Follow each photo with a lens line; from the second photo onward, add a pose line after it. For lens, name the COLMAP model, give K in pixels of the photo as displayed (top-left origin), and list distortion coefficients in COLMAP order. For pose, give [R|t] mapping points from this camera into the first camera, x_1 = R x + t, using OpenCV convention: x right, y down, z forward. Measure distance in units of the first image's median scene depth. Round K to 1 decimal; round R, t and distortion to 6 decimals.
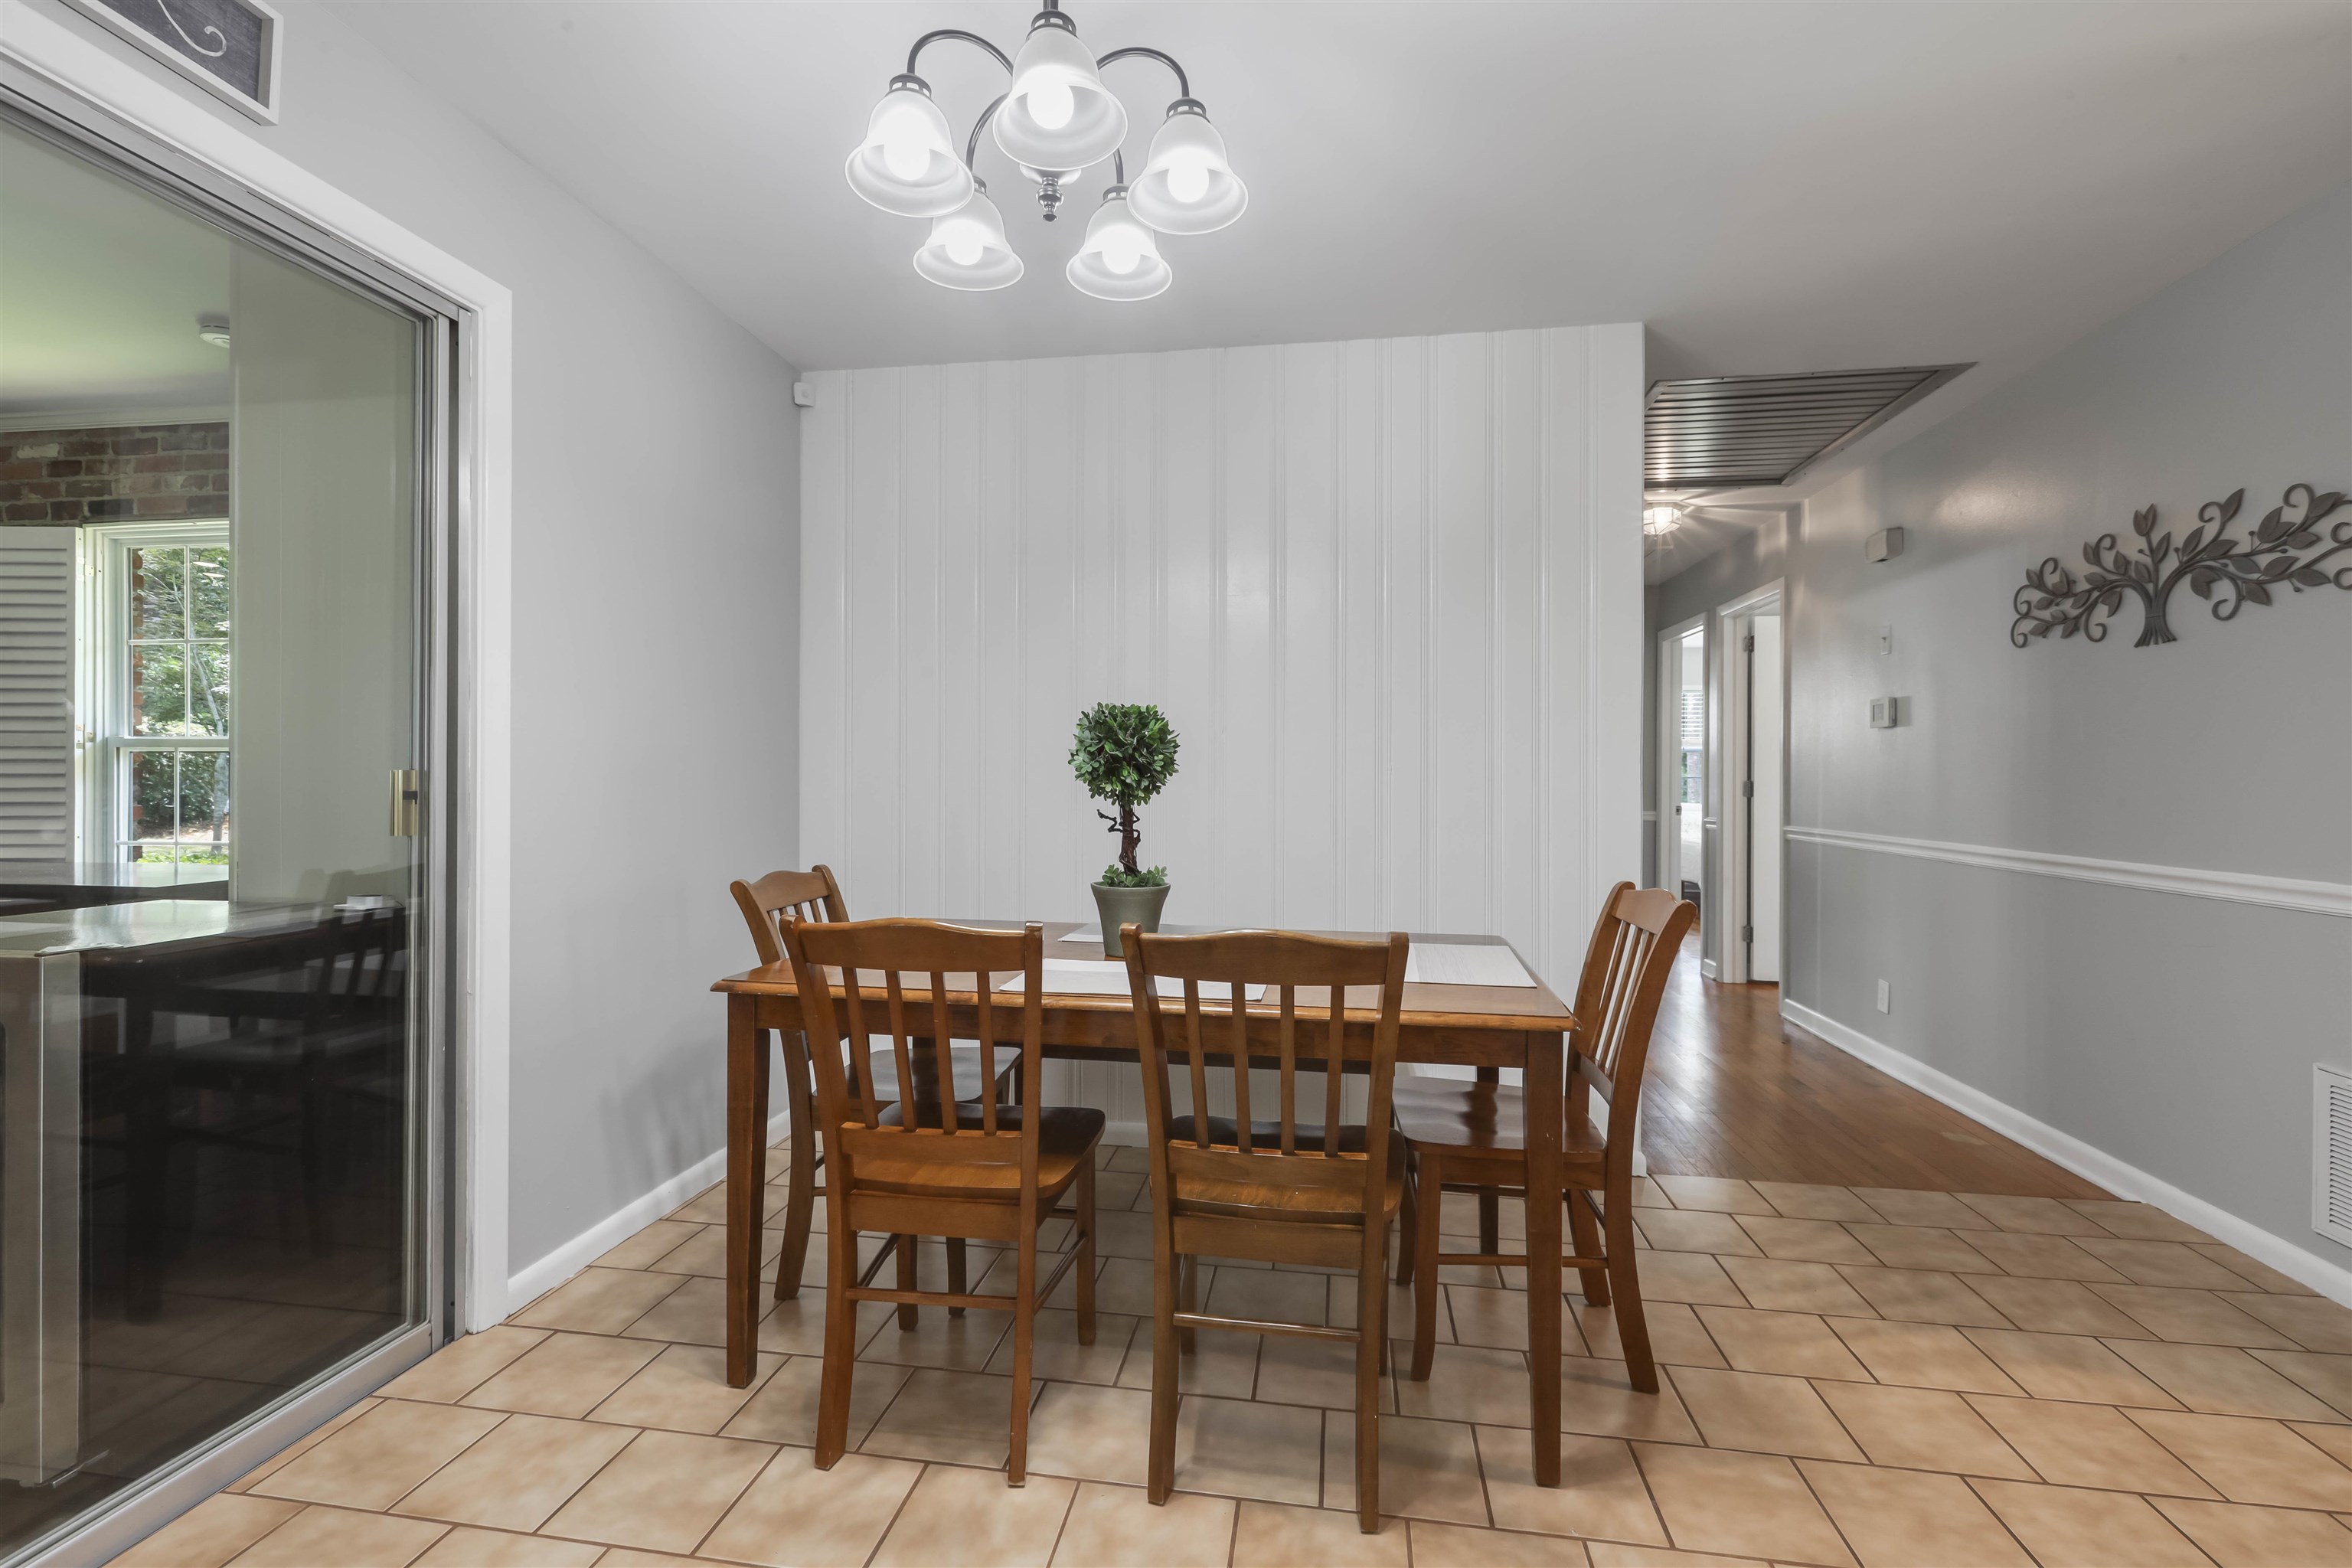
lens RADIAL K [[1065.6, 0, 1175.9], [0, 1065.6, 780.8], [0, 0, 1]] dist [-0.005152, -0.002014]
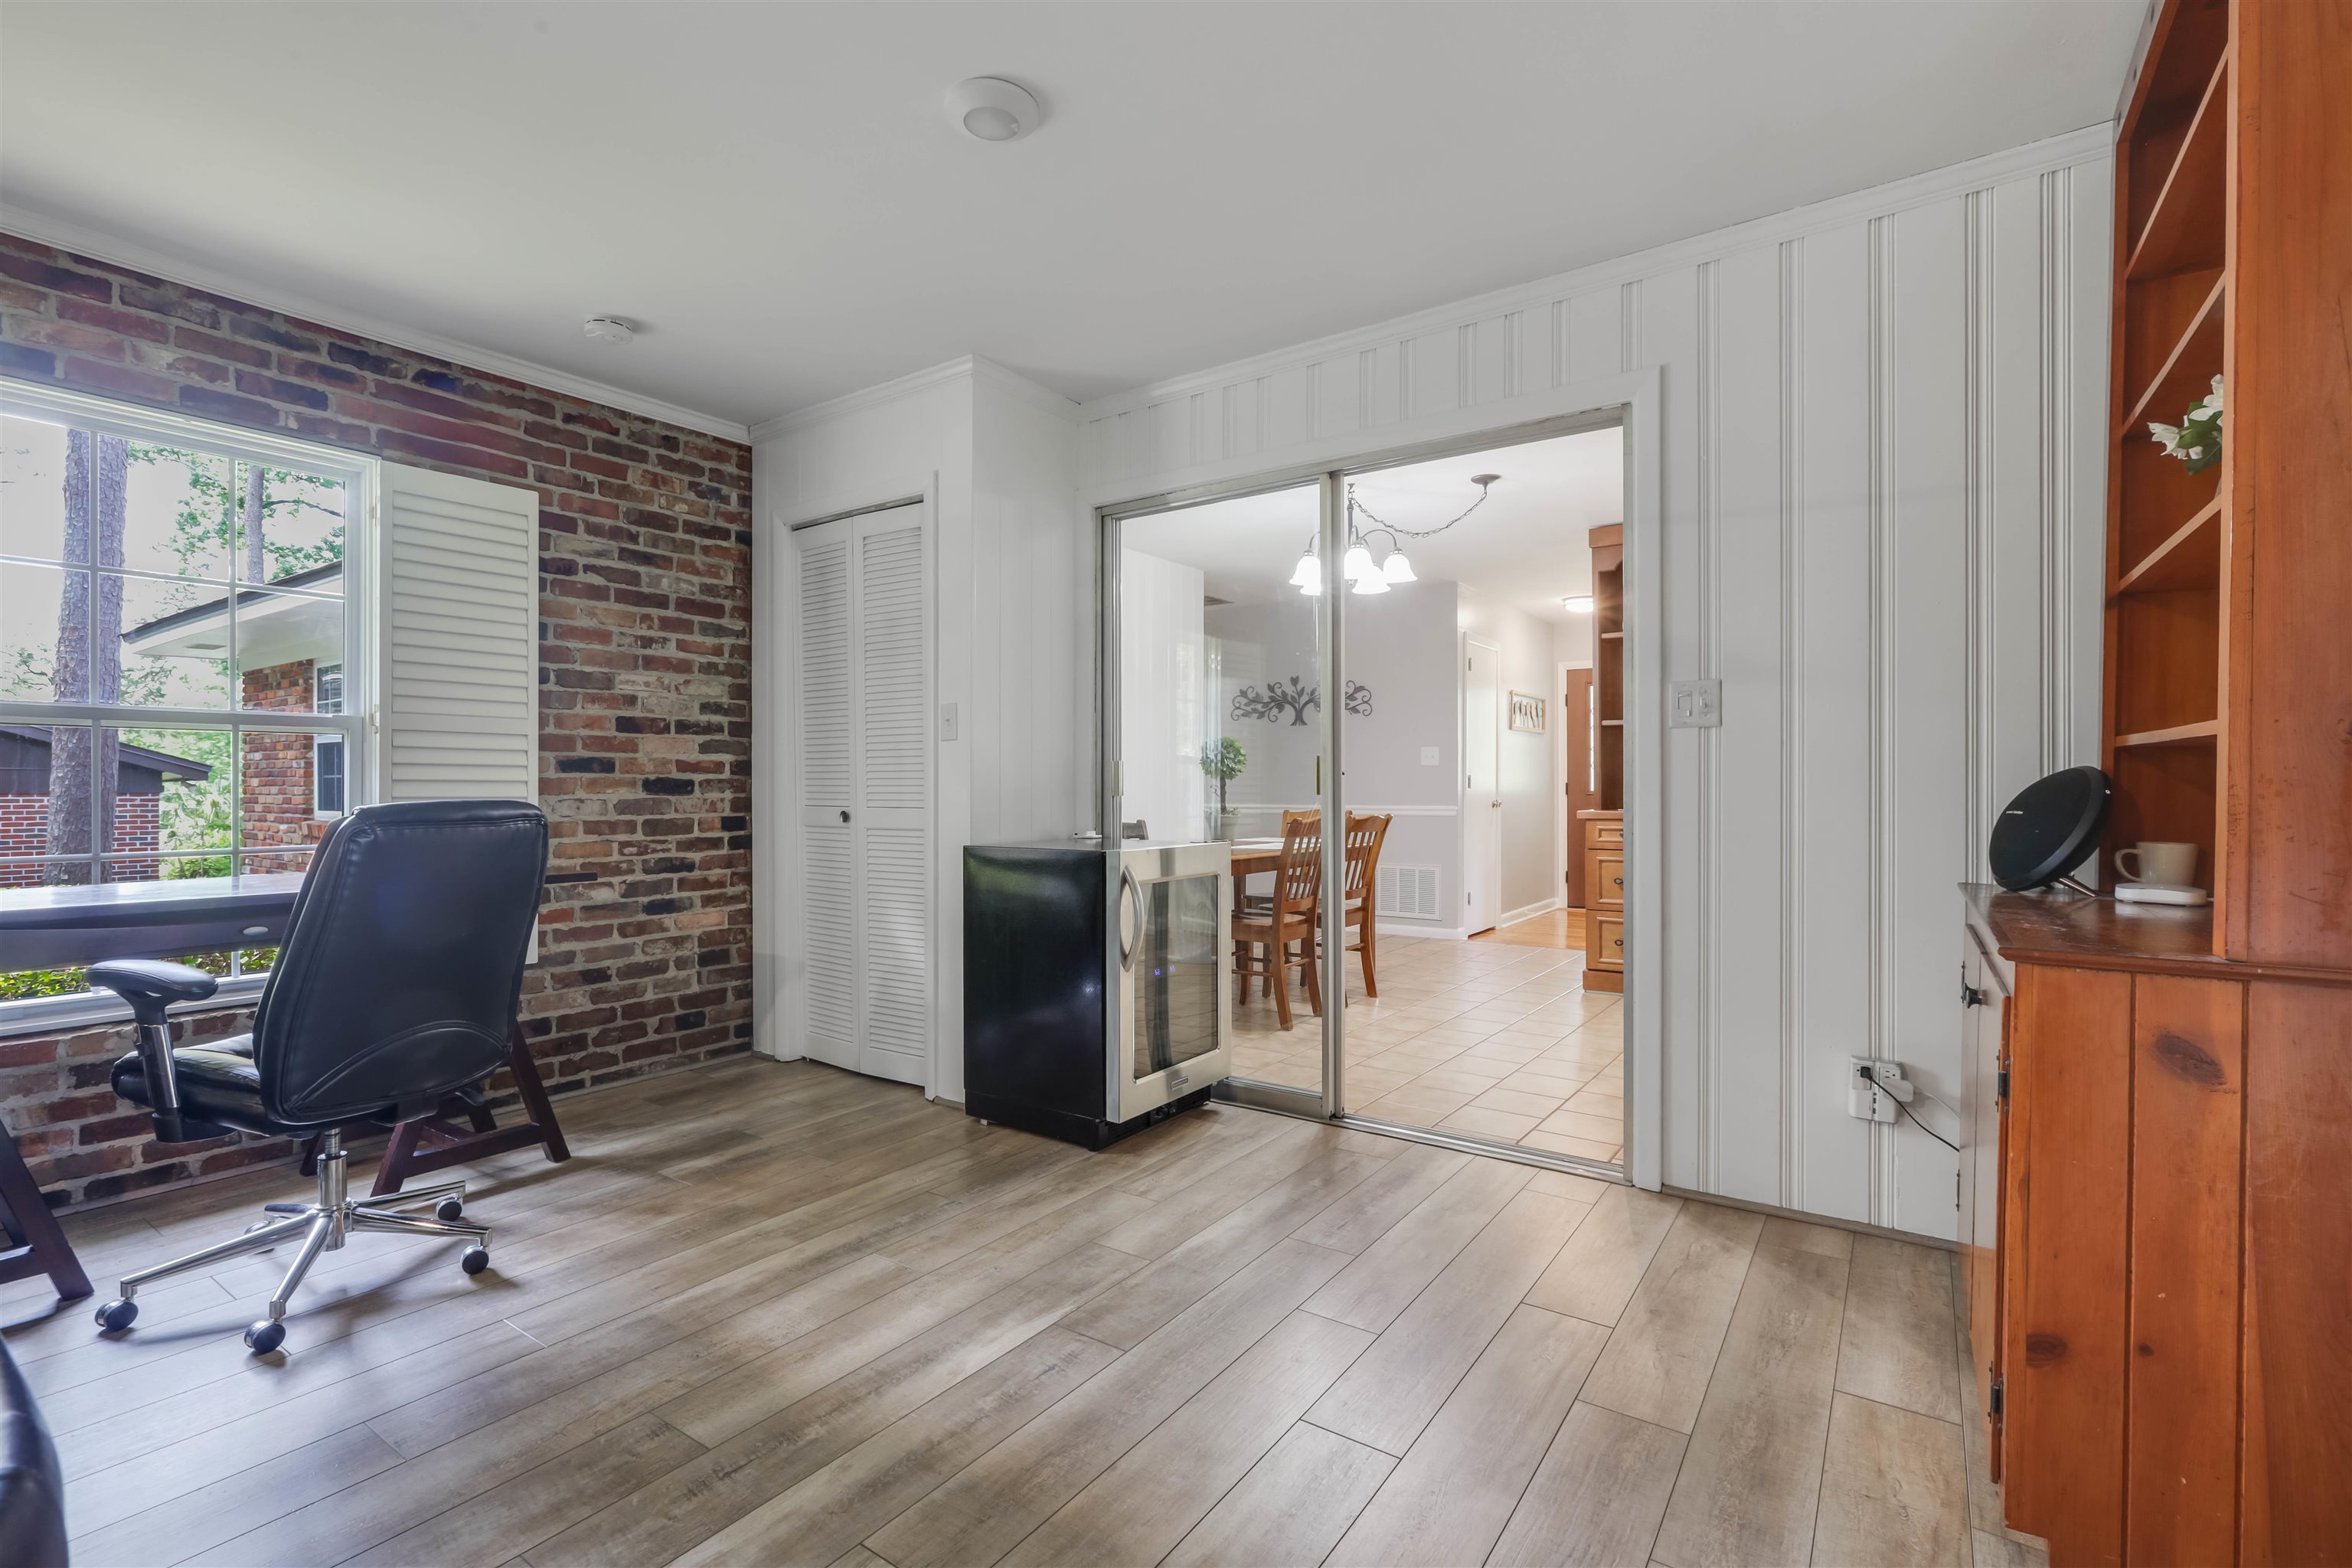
lens RADIAL K [[1065.6, 0, 1166.4], [0, 1065.6, 781.3], [0, 0, 1]] dist [-0.005152, -0.002014]
pose [[0.438859, -0.001965, 0.898554, -1.654920], [0.004547, 0.999990, -0.000034, 0.015959], [-0.898545, 0.004100, 0.438863, 0.073692]]
